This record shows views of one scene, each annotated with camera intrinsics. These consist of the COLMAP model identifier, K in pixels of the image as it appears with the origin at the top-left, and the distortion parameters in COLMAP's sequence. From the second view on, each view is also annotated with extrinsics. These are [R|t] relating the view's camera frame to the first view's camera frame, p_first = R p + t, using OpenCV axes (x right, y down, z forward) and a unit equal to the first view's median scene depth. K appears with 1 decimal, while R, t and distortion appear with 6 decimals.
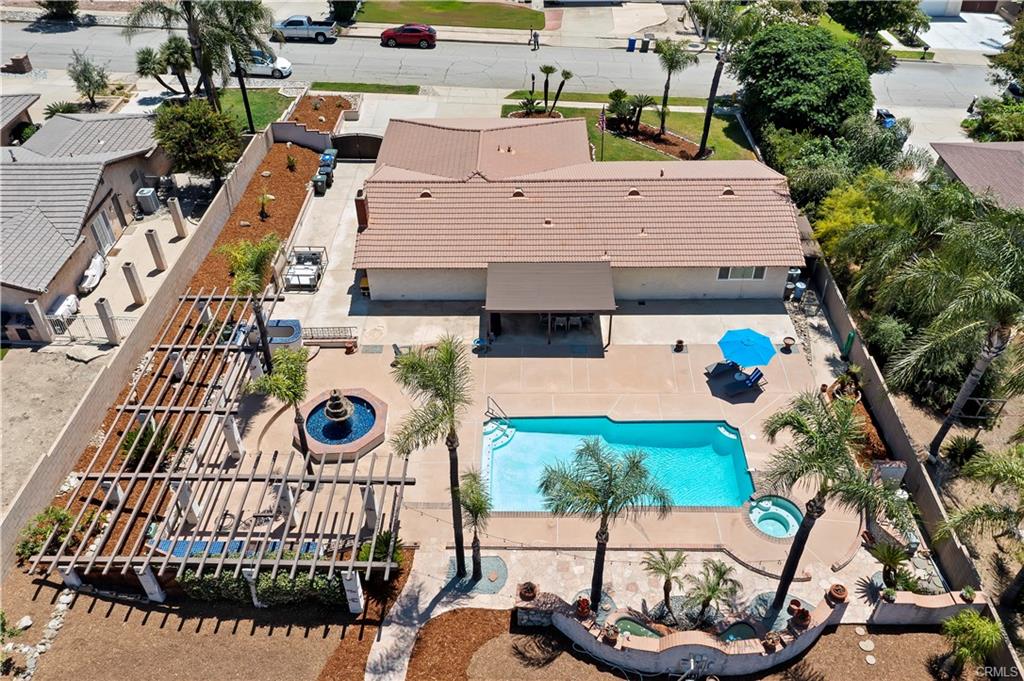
lens RADIAL K [[813.9, 0, 510.2], [0, 813.9, 344.3], [0, 0, 1]] dist [-0.006715, 0.006987]
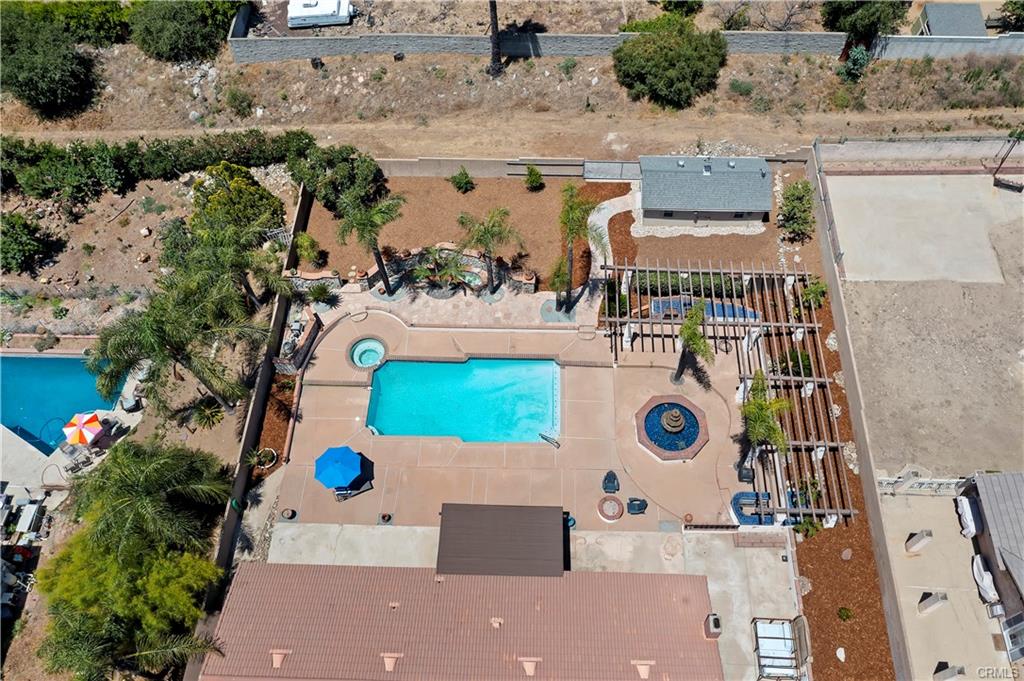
lens RADIAL K [[813.9, 0, 510.1], [0, 813.9, 340.4], [0, 0, 1]] dist [-0.006715, 0.006987]
pose [[-0.999197, 0.007541, 0.039349, -0.004243], [0.038054, -0.128634, 0.990962, -1.023024], [0.012535, 0.991664, 0.128243, 0.609901]]
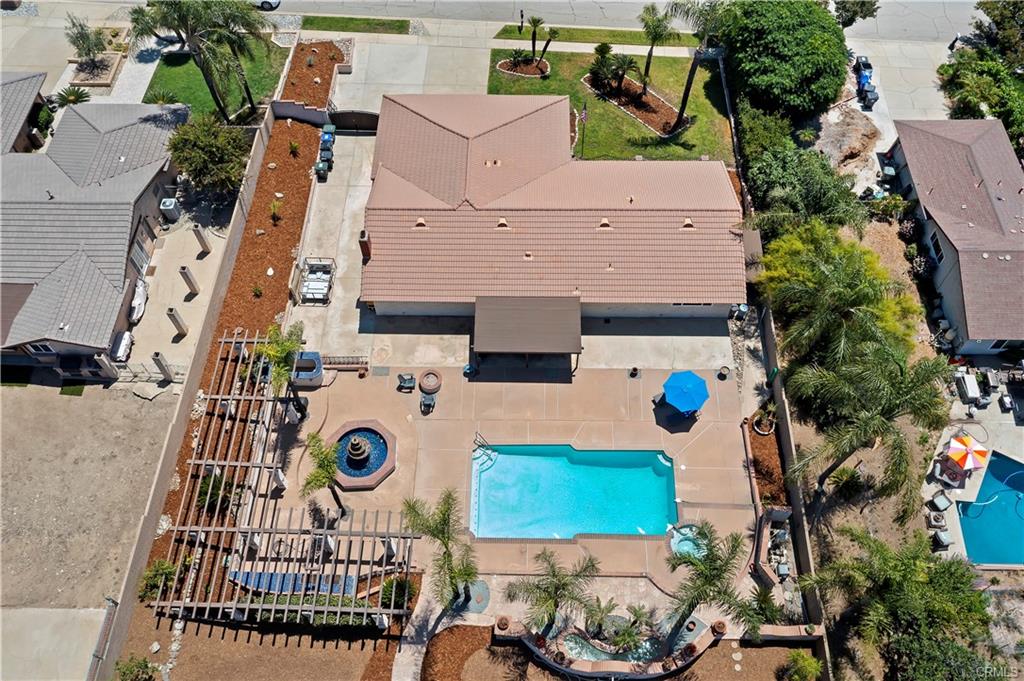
lens RADIAL K [[813.9, 0, 509.3], [0, 813.9, 345.8], [0, 0, 1]] dist [-0.006715, 0.006987]
pose [[0.999996, 0.002616, 0.000816, 0.020249], [-0.002740, 0.948642, 0.316339, -0.408389], [0.000054, -0.316340, 0.948646, -0.132969]]
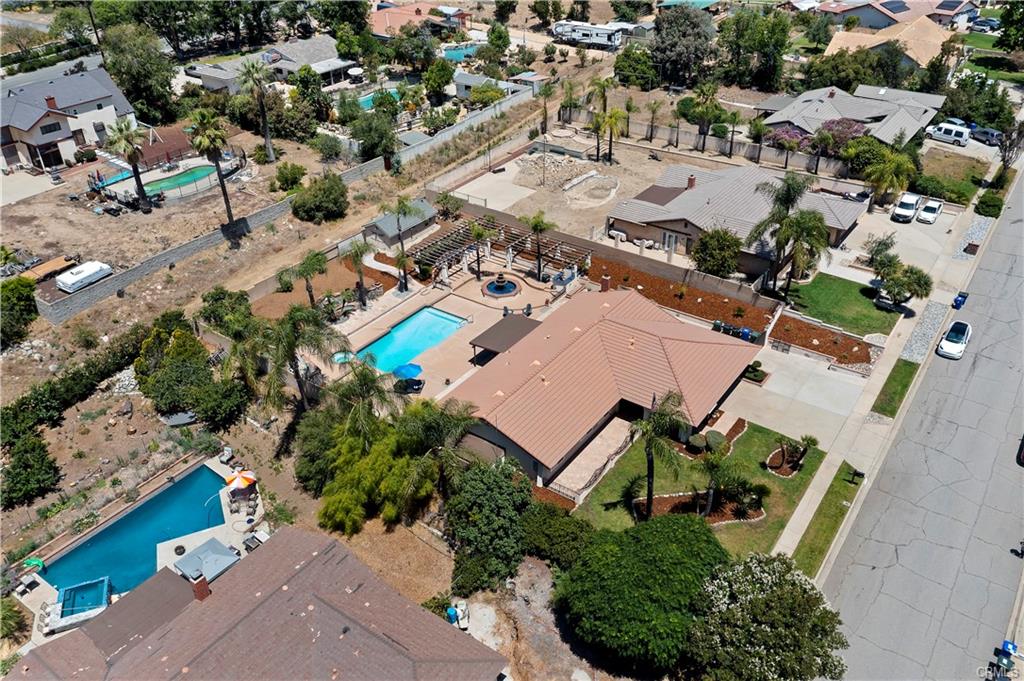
lens RADIAL K [[813.9, 0, 510.0], [0, 813.9, 342.1], [0, 0, 1]] dist [-0.006715, 0.006987]
pose [[-0.566252, 0.464822, -0.680661, 1.258593], [-0.507006, 0.454663, 0.732275, -1.361295], [0.649849, 0.759751, -0.021787, 1.036338]]
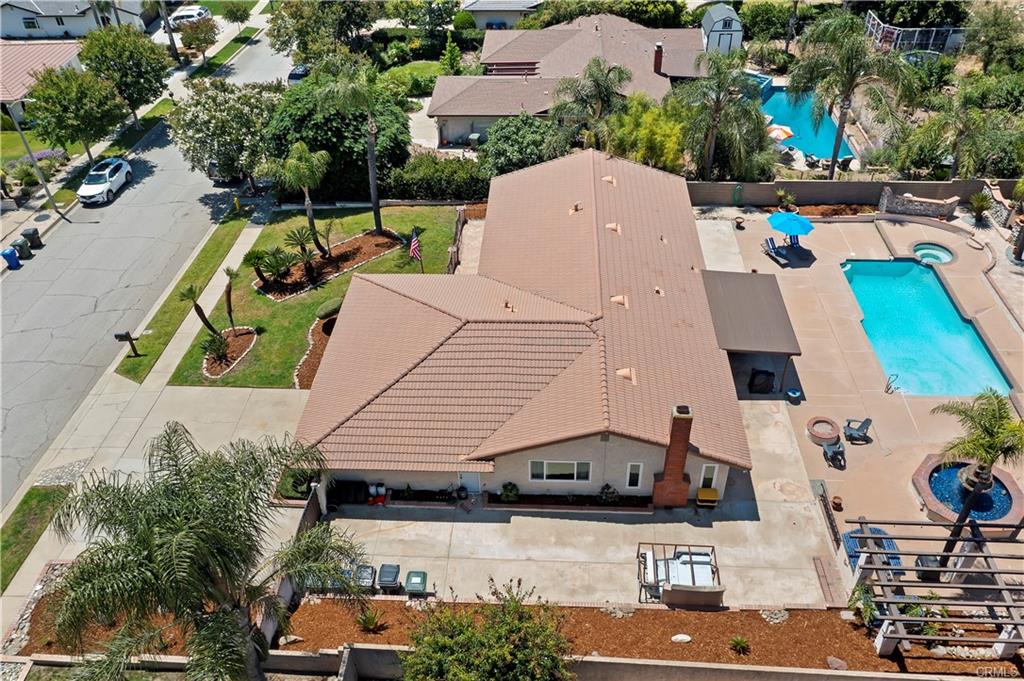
lens RADIAL K [[813.9, 0, 507.7], [0, 813.9, 347.0], [0, 0, 1]] dist [-0.006715, 0.006987]
pose [[0.035078, -0.622712, 0.781664, -0.725008], [0.657118, 0.603667, 0.451422, -0.651203], [-0.752971, 0.497811, 0.430371, 0.803552]]
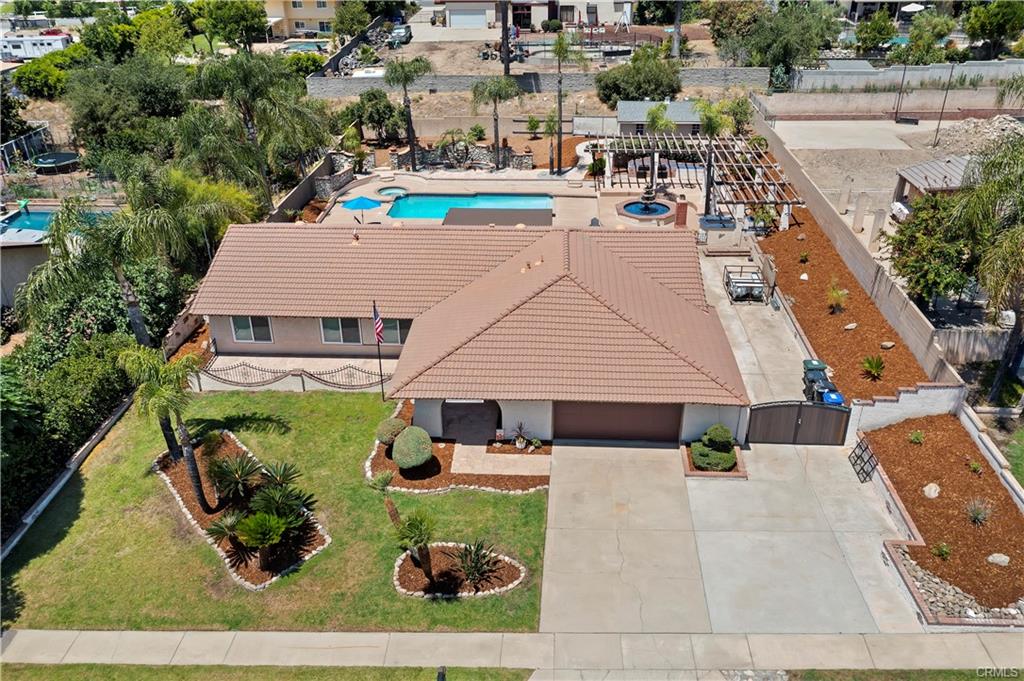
lens RADIAL K [[813.9, 0, 511.0], [0, 813.9, 339.6], [0, 0, 1]] dist [-0.006715, 0.006987]
pose [[-0.998883, 0.004720, 0.047026, -0.023252], [0.045294, 0.379783, 0.923966, -1.065116], [-0.013499, 0.925064, -0.379572, 1.572384]]
